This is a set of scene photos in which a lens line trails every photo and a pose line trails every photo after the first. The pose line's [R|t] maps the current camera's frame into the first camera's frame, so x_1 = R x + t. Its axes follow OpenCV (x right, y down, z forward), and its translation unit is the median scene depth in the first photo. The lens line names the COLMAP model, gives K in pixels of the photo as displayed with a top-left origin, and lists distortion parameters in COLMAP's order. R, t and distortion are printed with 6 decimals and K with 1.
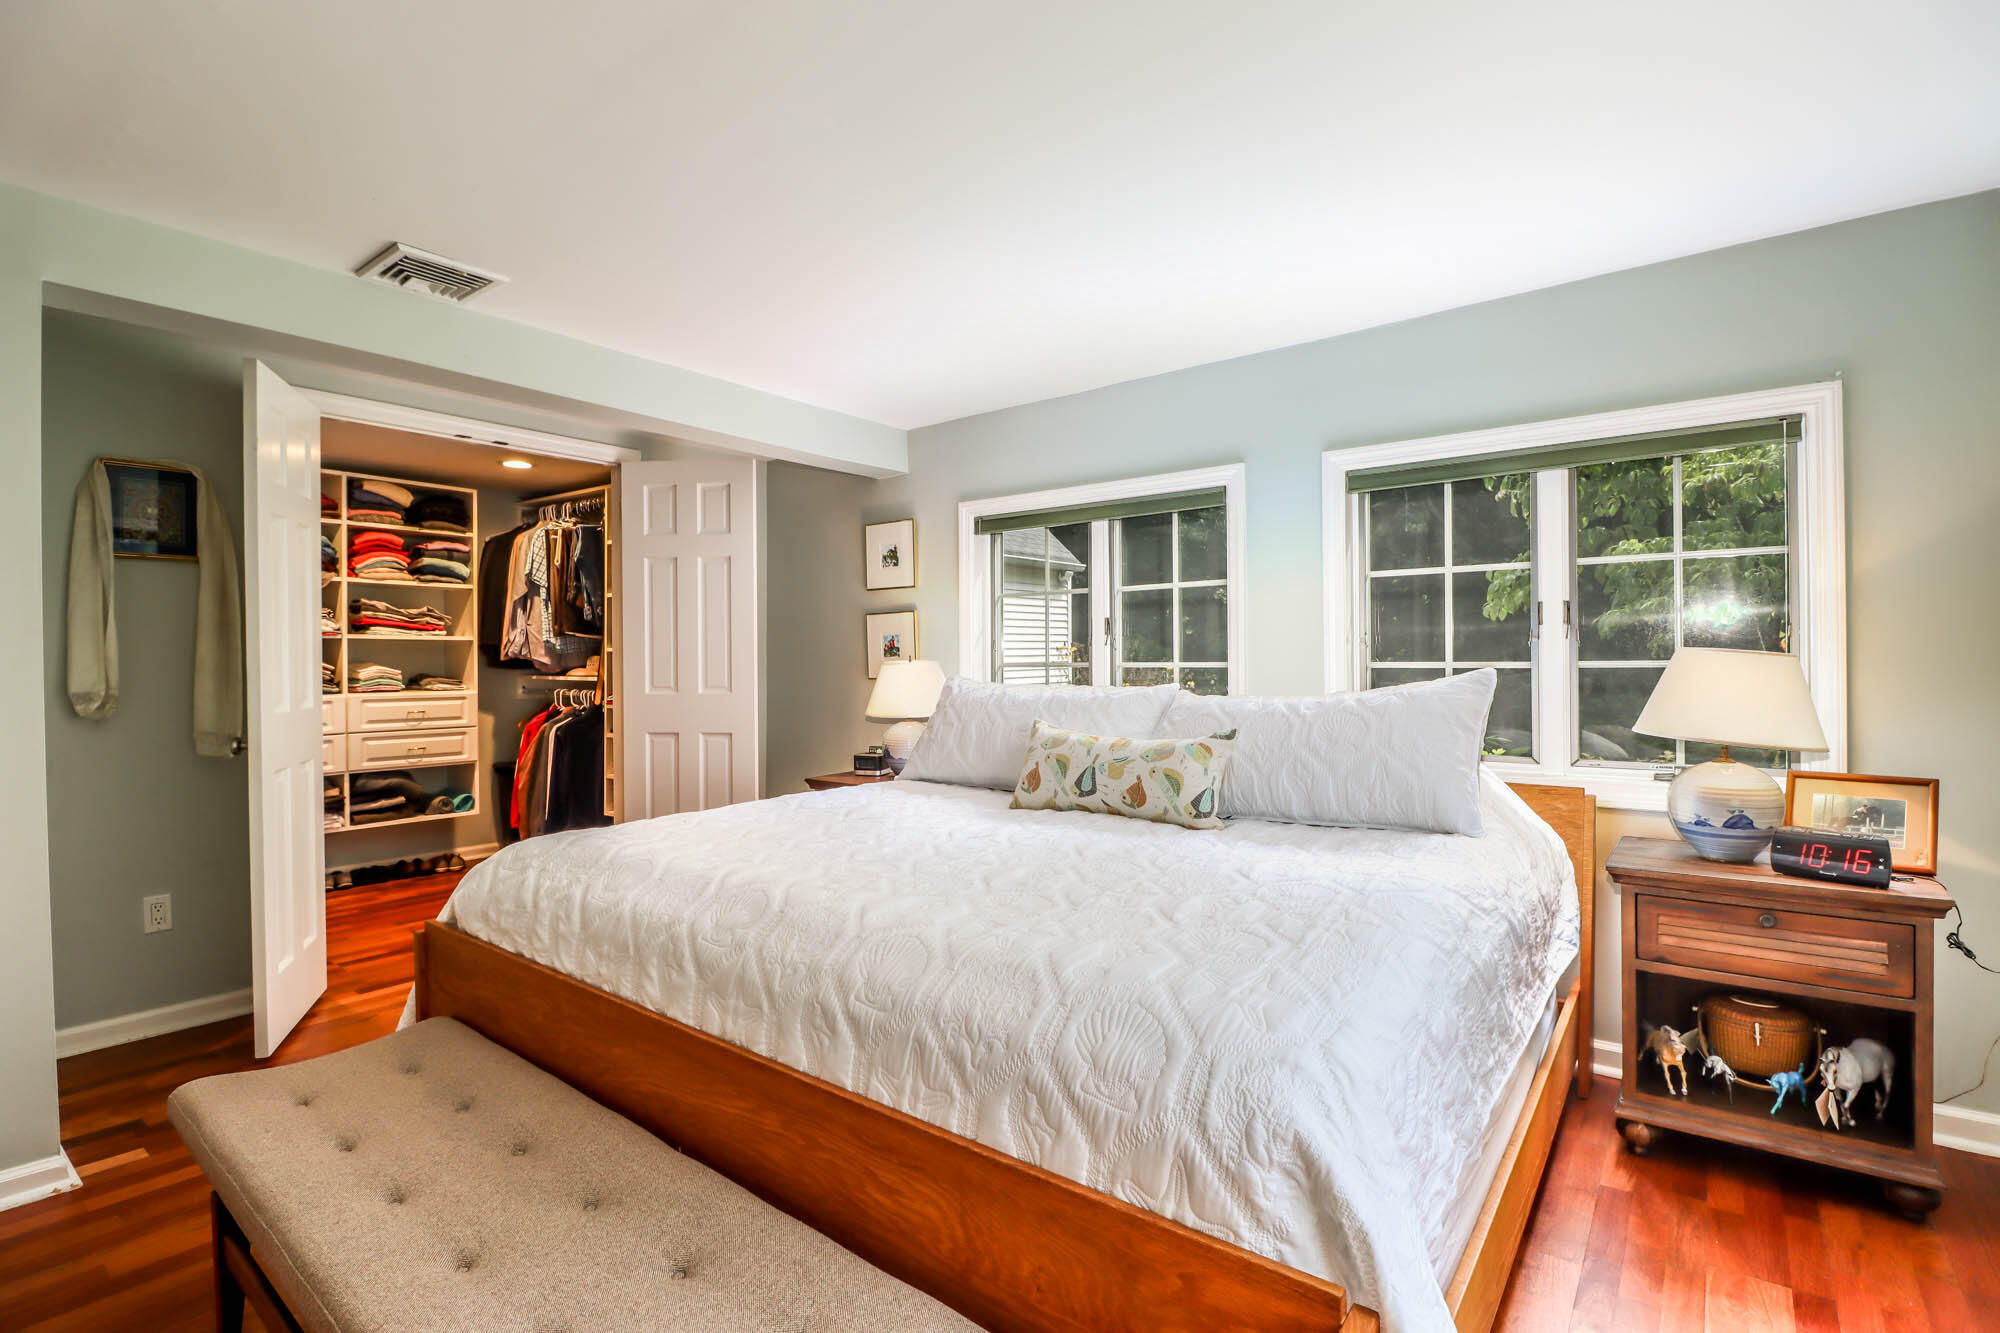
lens RADIAL K [[931.7, 0, 996.4], [0, 931.7, 660.0], [0, 0, 1]] dist [-0.013790, -0.002766]
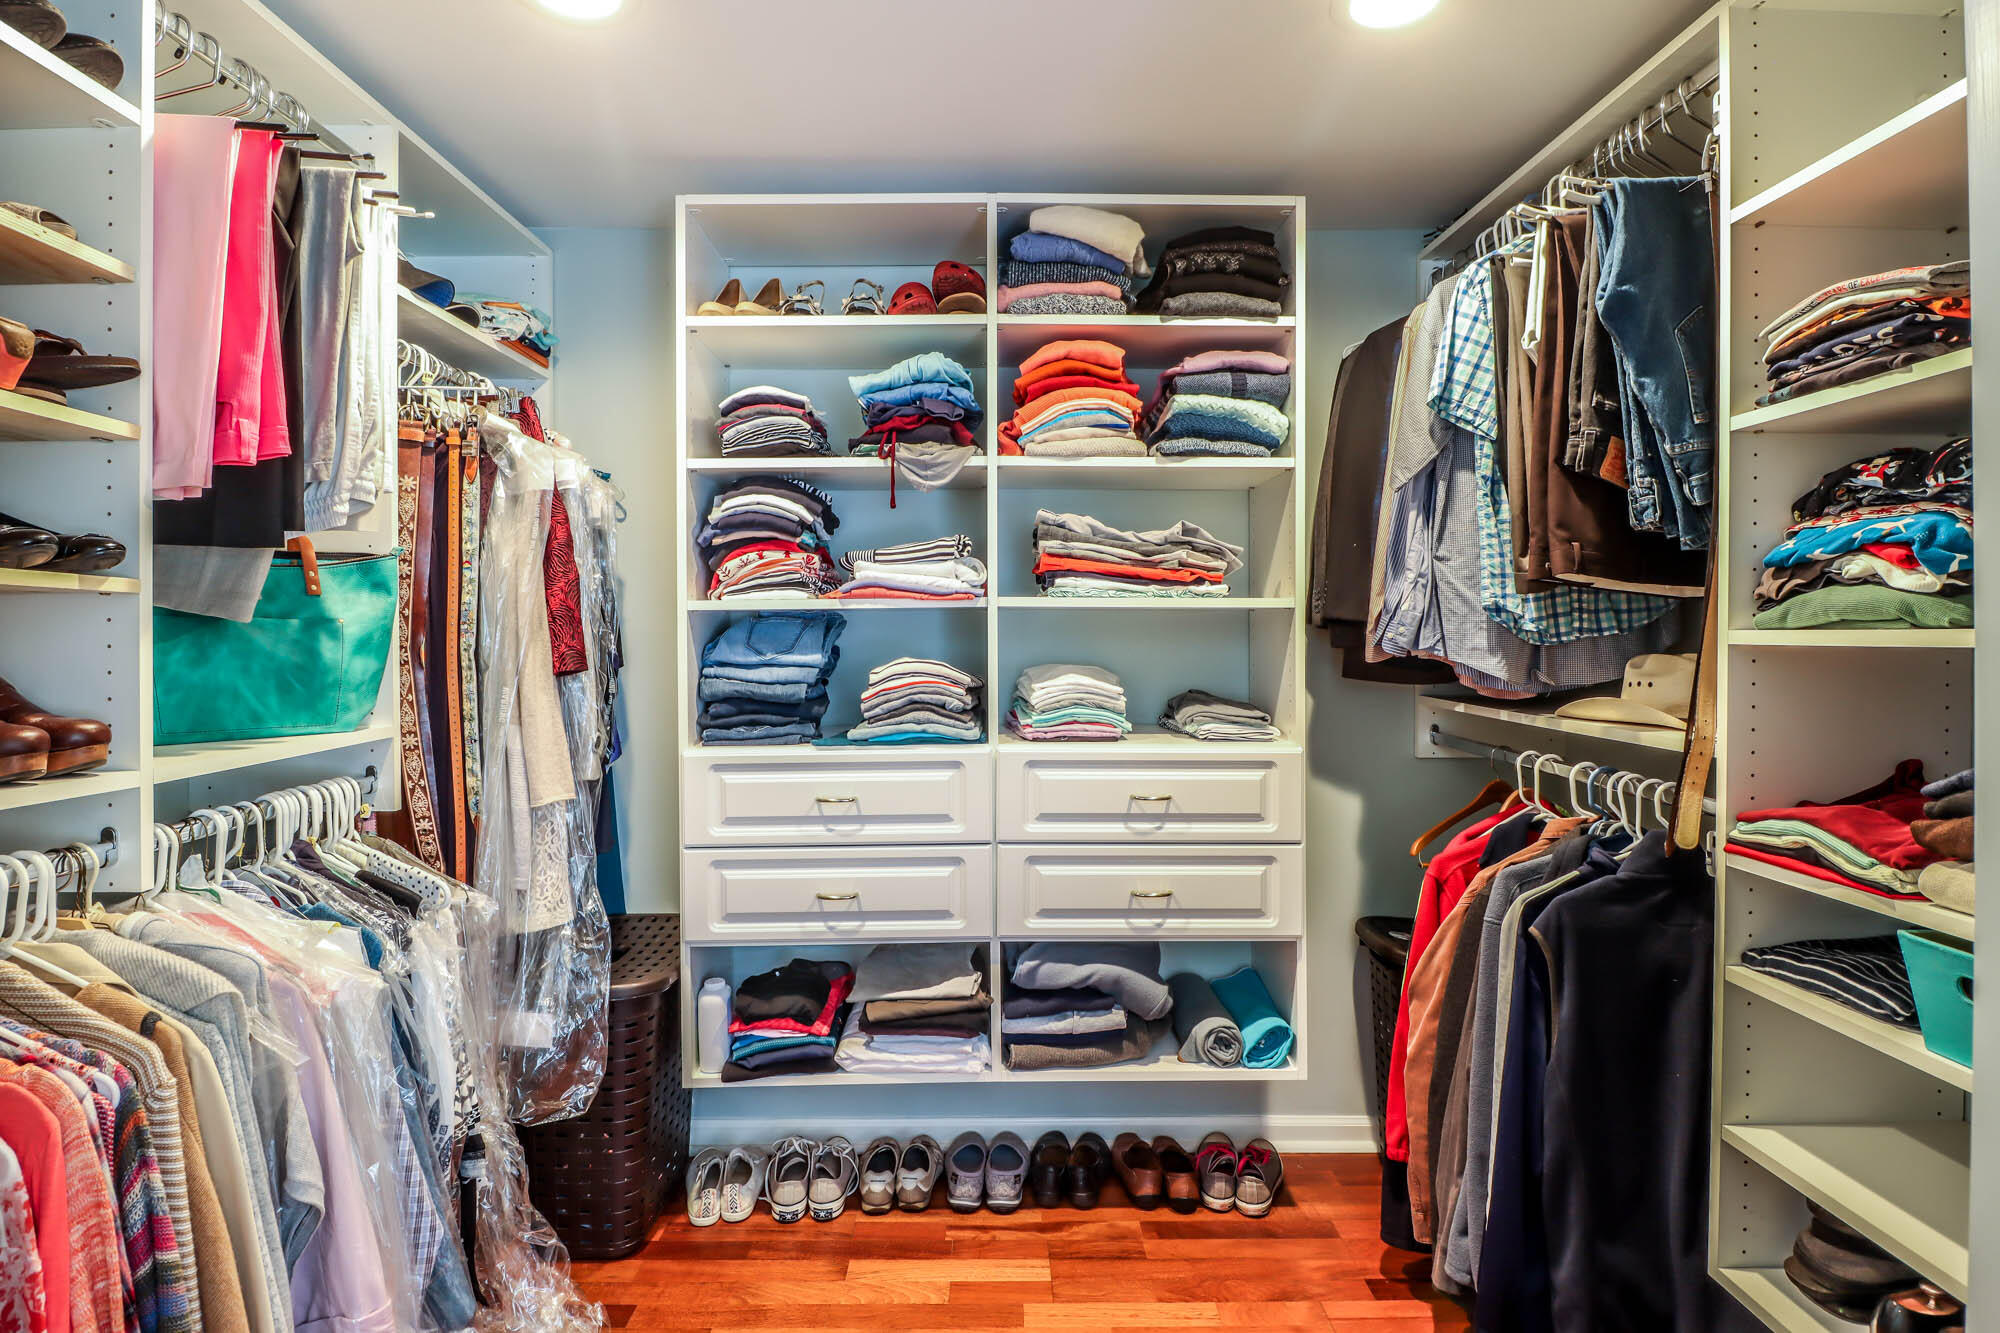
lens RADIAL K [[1015.1, 0, 1000.0], [0, 1015.1, 632.0], [0, 0, 1]] dist [-0.013576, 0.001282]
pose [[0.618736, 0.003558, -0.785591, -0.323089], [-0.002895, 0.999993, 0.002249, -0.012210], [0.785594, 0.000883, 0.618742, 0.664903]]
